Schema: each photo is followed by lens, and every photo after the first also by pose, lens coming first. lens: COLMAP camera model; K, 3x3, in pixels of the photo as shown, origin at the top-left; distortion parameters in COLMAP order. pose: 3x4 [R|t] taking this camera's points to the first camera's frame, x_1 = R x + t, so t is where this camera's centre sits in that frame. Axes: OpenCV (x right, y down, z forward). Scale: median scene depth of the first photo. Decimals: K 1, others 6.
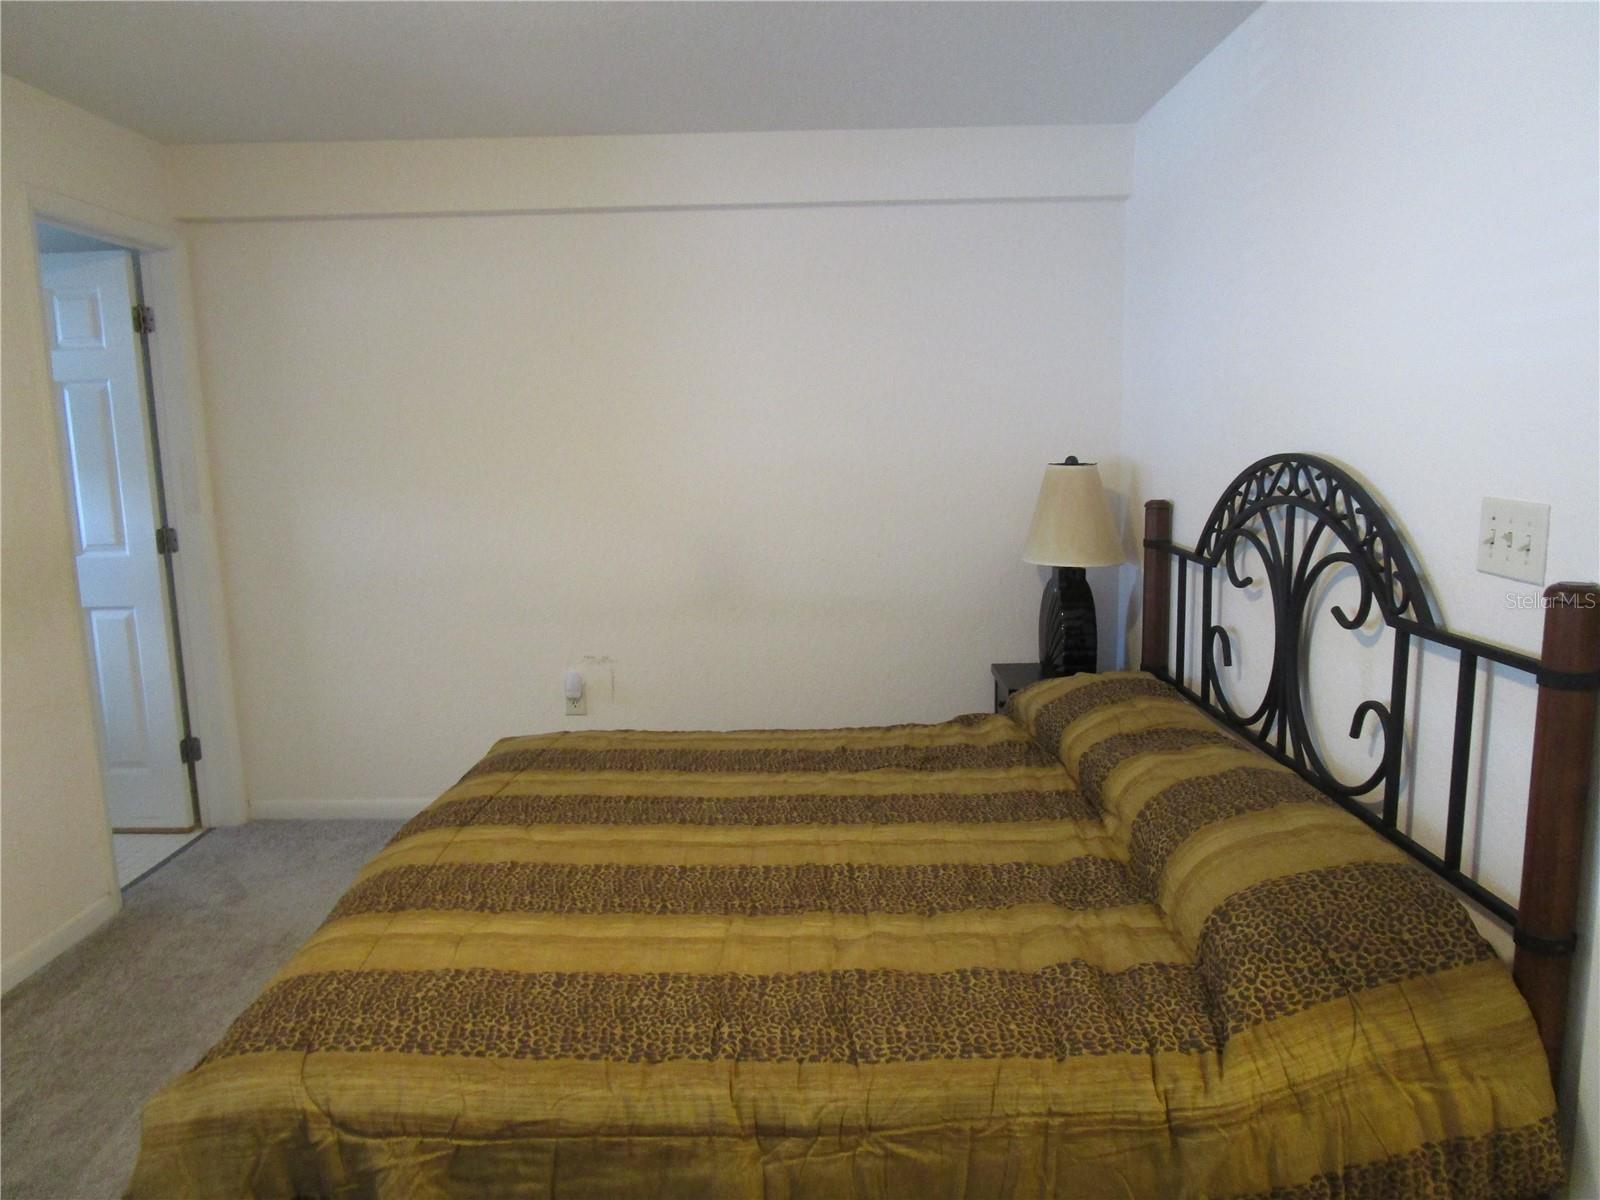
lens RADIAL K [[1142.3, 0, 797.2], [0, 1142.3, 603.5], [0, 0, 1]] dist [-0.027565, 0.011703]
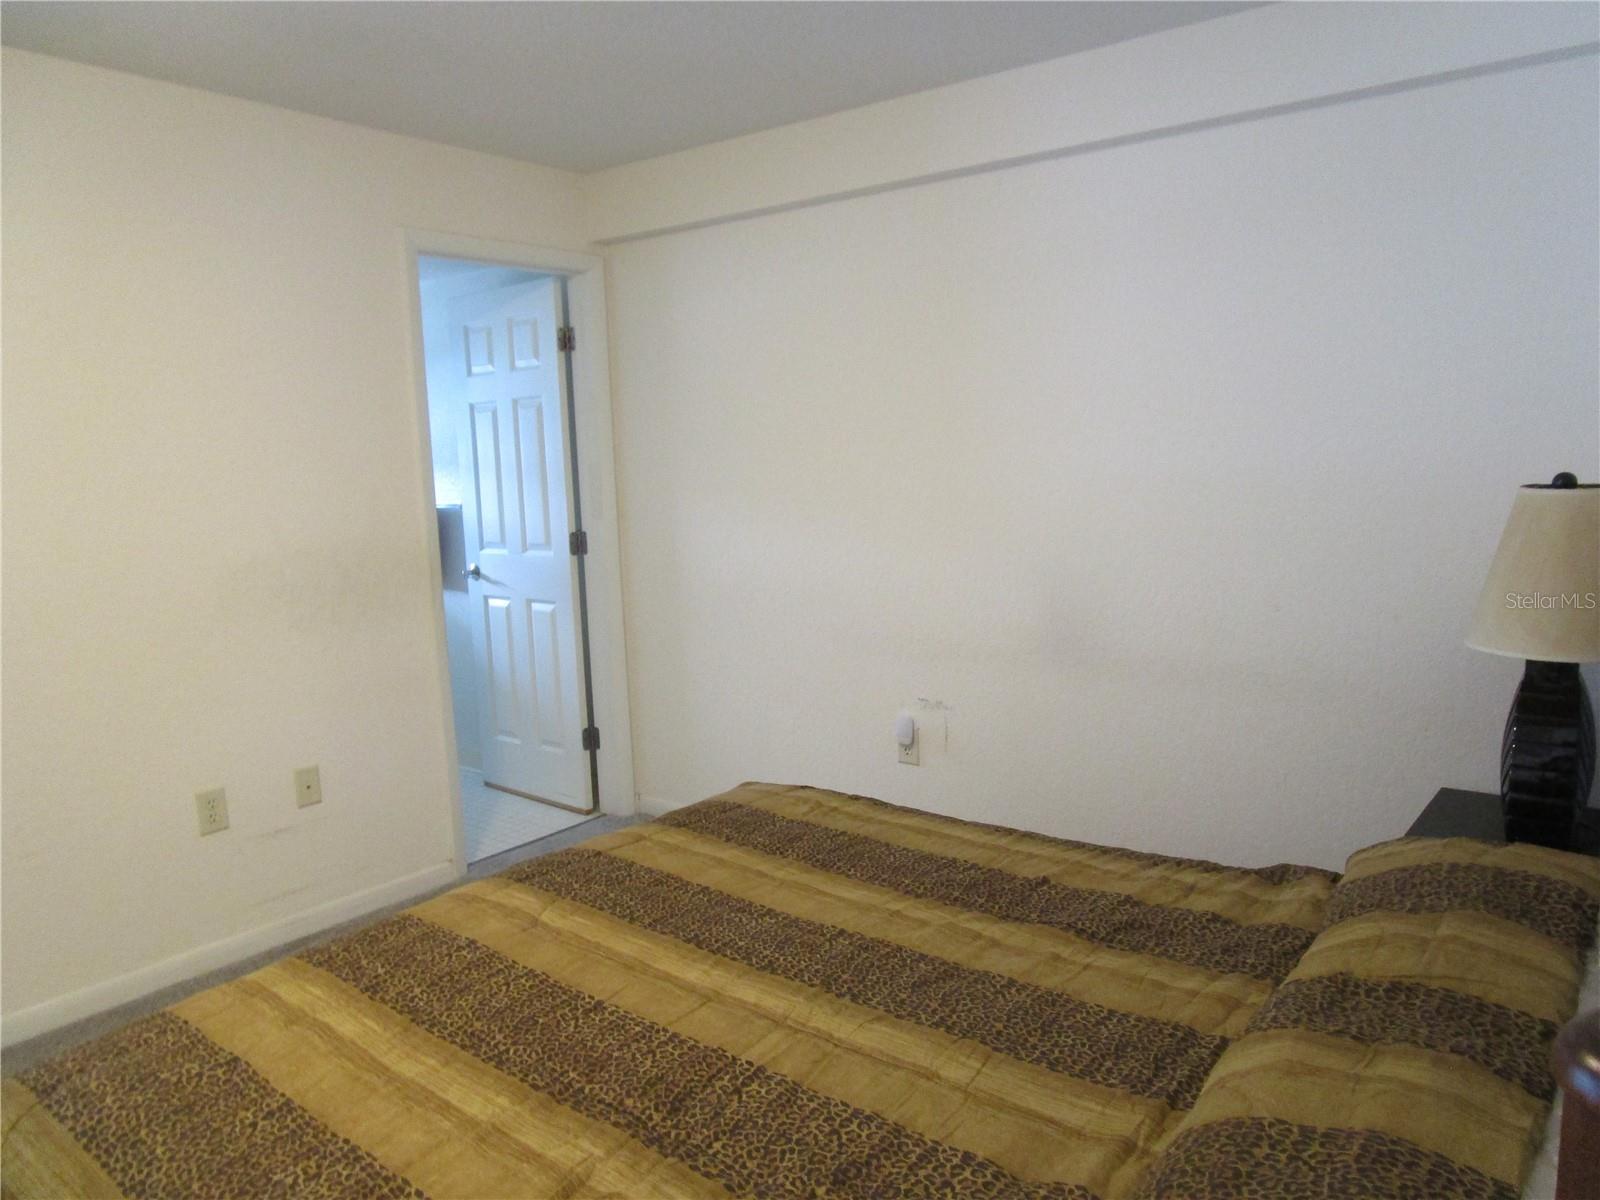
lens RADIAL K [[1142.3, 0, 801.5], [0, 1142.3, 600.7], [0, 0, 1]] dist [-0.027565, 0.011703]
pose [[0.792812, 0.075056, -0.604827, 0.349257], [-0.075066, 0.996857, 0.025308, -0.056809], [0.604826, 0.025338, 0.795955, 0.341639]]
